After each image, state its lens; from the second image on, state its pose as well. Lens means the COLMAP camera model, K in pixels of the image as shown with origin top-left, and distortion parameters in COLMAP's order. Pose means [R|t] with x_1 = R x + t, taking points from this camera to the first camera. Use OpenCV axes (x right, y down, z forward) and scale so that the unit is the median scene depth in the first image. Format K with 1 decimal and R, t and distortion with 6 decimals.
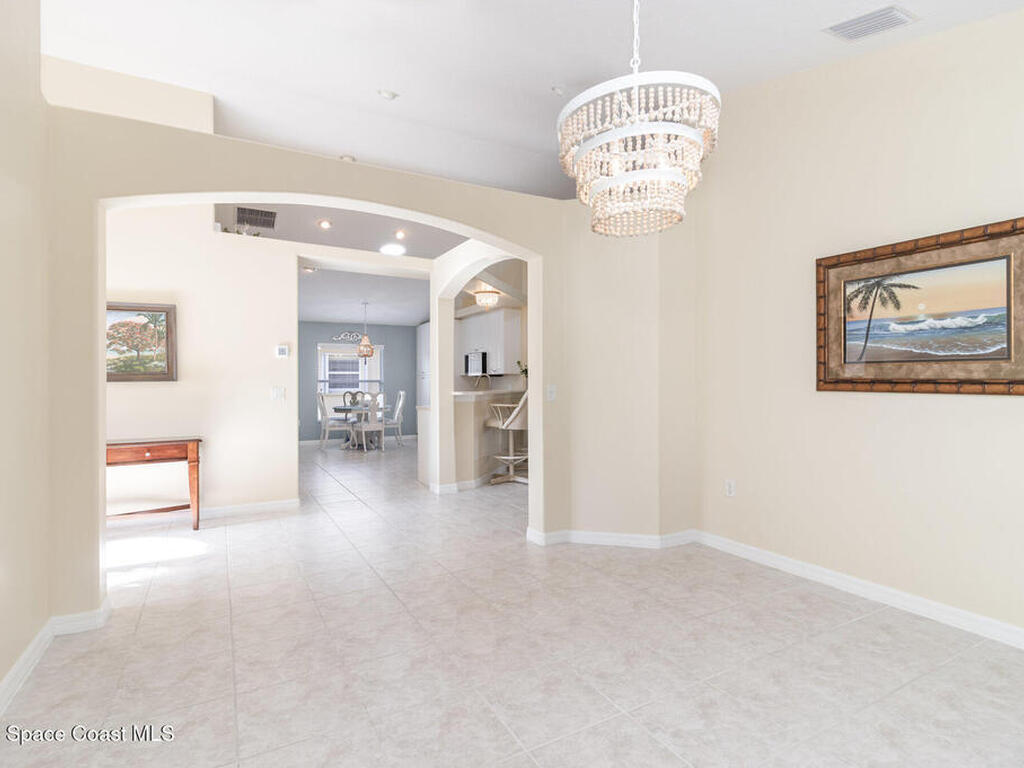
lens RADIAL K [[540.5, 0, 512.1], [0, 540.5, 384.0], [0, 0, 1]] dist [0.004390, -0.002304]
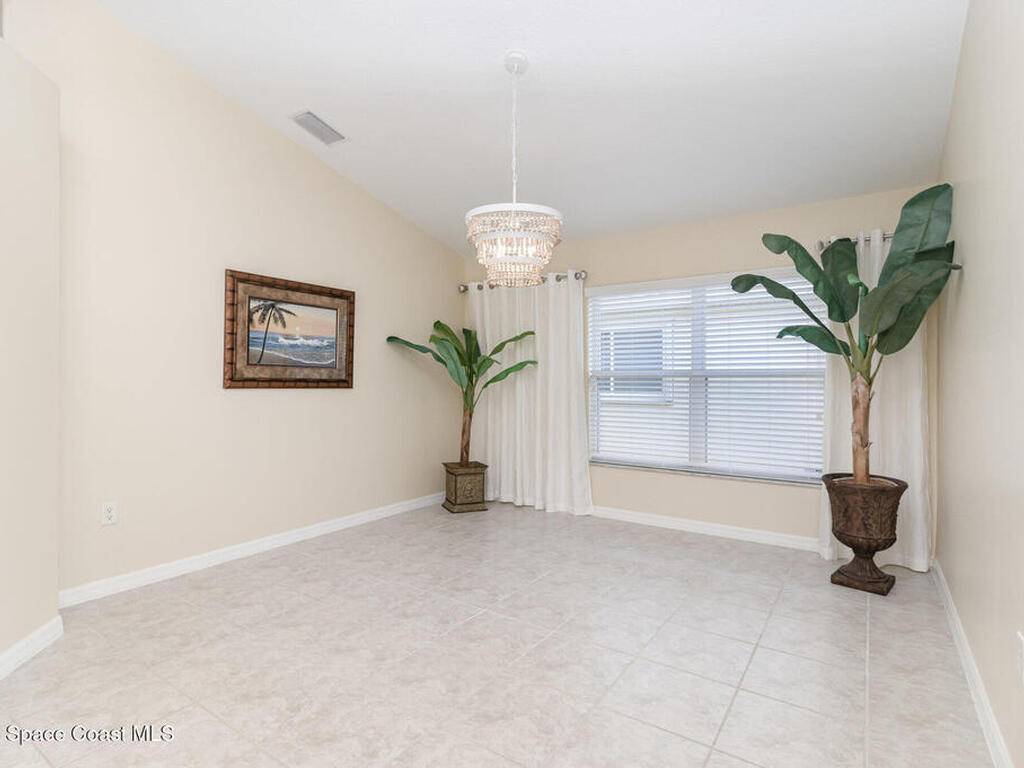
lens RADIAL K [[540.5, 0, 511.4], [0, 540.5, 380.8], [0, 0, 1]] dist [0.004390, -0.002304]
pose [[-0.466357, 0.002287, 0.884594, -0.751126], [0.002445, 0.999996, -0.001296, -0.000080], [-0.884593, 0.001558, -0.466360, 1.100551]]
